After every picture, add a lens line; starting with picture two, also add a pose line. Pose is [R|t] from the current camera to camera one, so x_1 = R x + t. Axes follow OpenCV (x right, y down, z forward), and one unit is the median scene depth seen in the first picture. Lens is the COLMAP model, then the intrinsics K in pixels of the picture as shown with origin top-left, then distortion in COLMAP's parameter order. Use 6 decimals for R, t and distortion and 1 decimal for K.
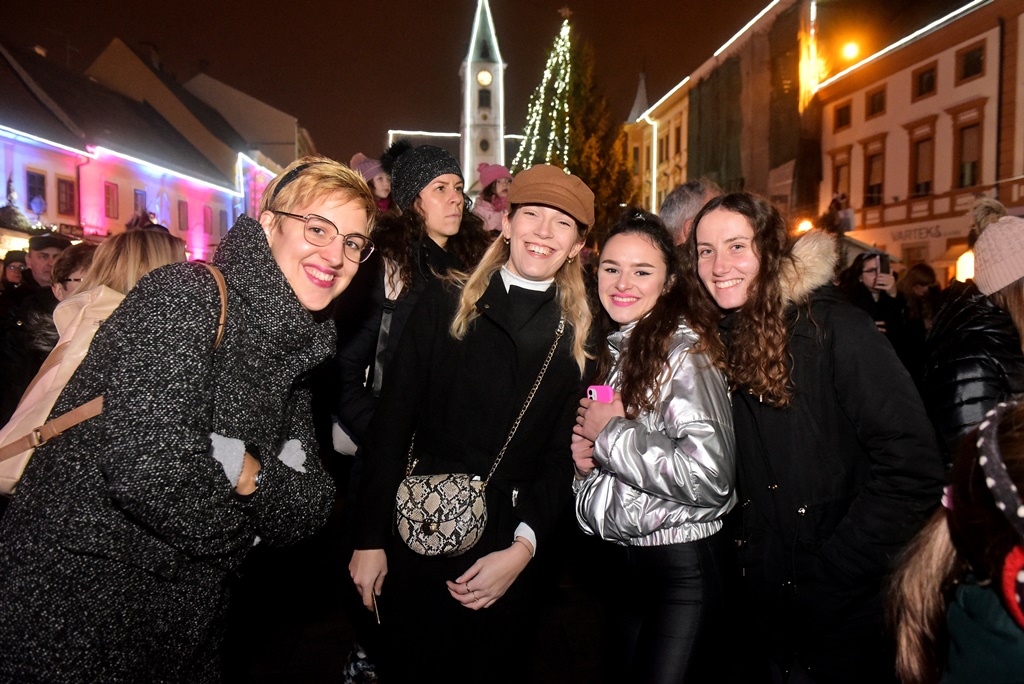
lens RADIAL K [[818.8, 0, 511.2], [0, 818.8, 343.6], [0, 0, 1]] dist [-0.019759, -0.014605]
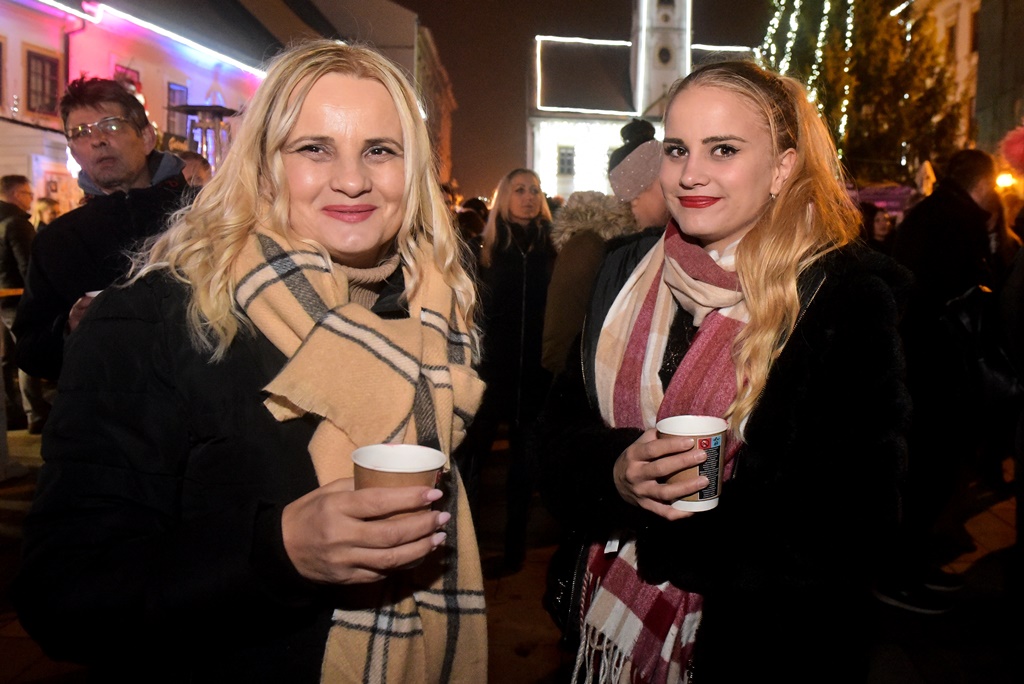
lens RADIAL K [[876.7, 0, 591.6], [0, 876.7, 304.7], [0, 0, 1]] dist [-0.033275, -0.018784]
pose [[0.998635, 0.024813, -0.045953, -0.085652], [-0.024798, 0.999692, 0.000889, -0.021527], [0.045961, 0.000252, 0.998943, 0.300524]]
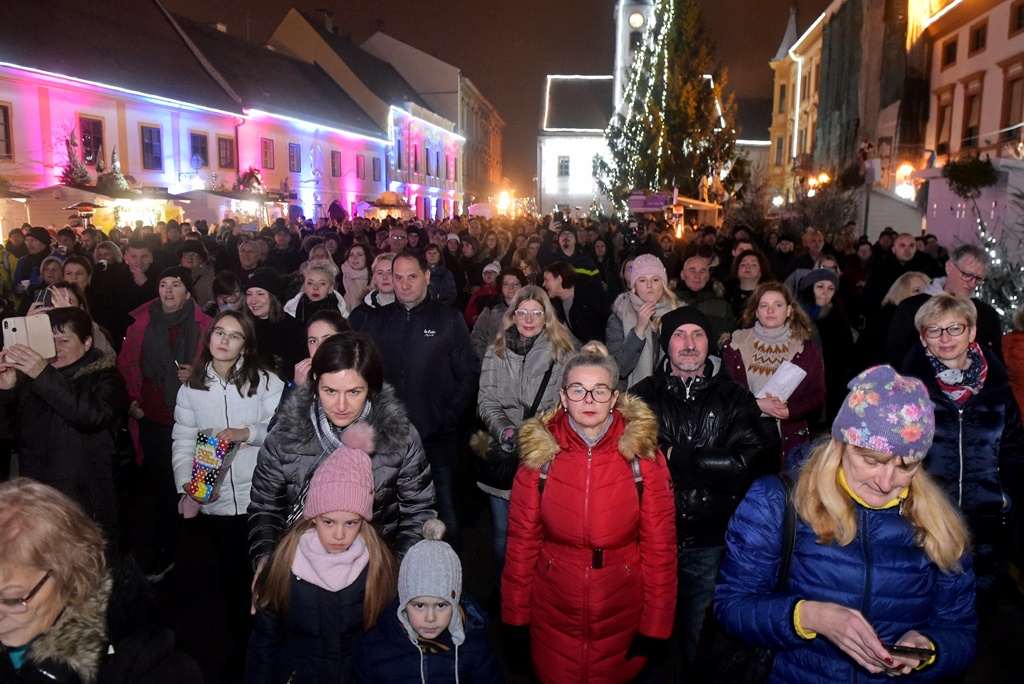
lens RADIAL K [[771.9, 0, 517.7], [0, 771.9, 349.9], [0, 0, 1]] dist [-0.047306, -0.004223]
pose [[0.963489, 0.050063, -0.263027, 0.145977], [-0.023188, 0.994275, 0.104305, -0.013522], [0.266743, -0.094398, 0.959133, -0.004564]]
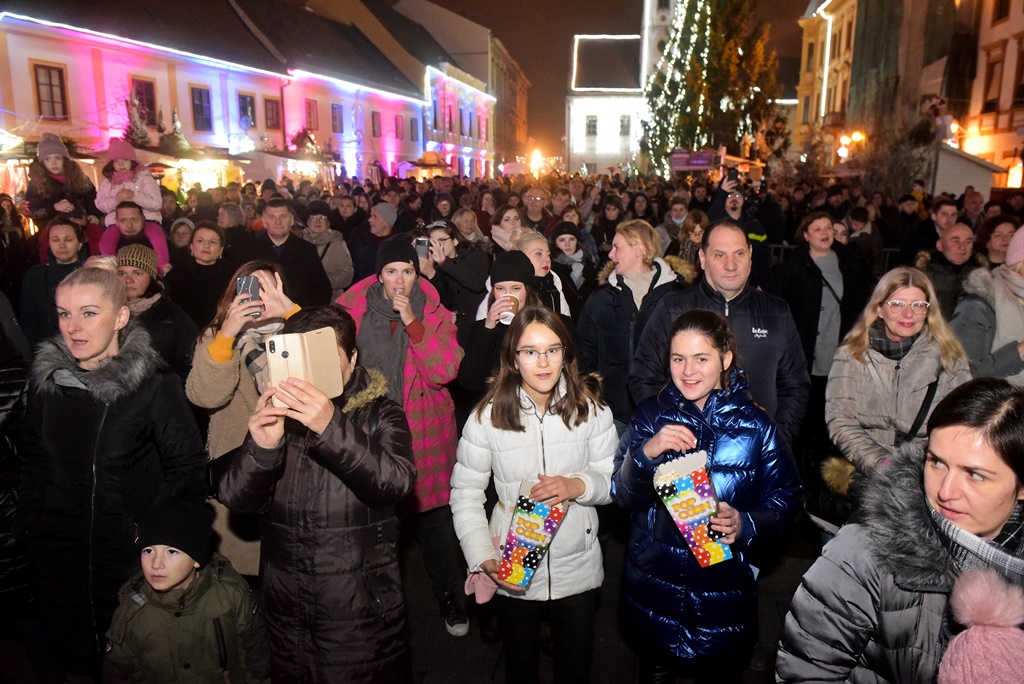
lens RADIAL K [[724.4, 0, 512.8], [0, 724.4, 350.4], [0, 0, 1]] dist [-0.049272, -0.001170]
pose [[0.957803, 0.066411, -0.279649, 0.101540], [-0.018642, 0.985246, 0.170127, -0.014671], [0.286821, -0.157735, 0.944909, 0.015577]]
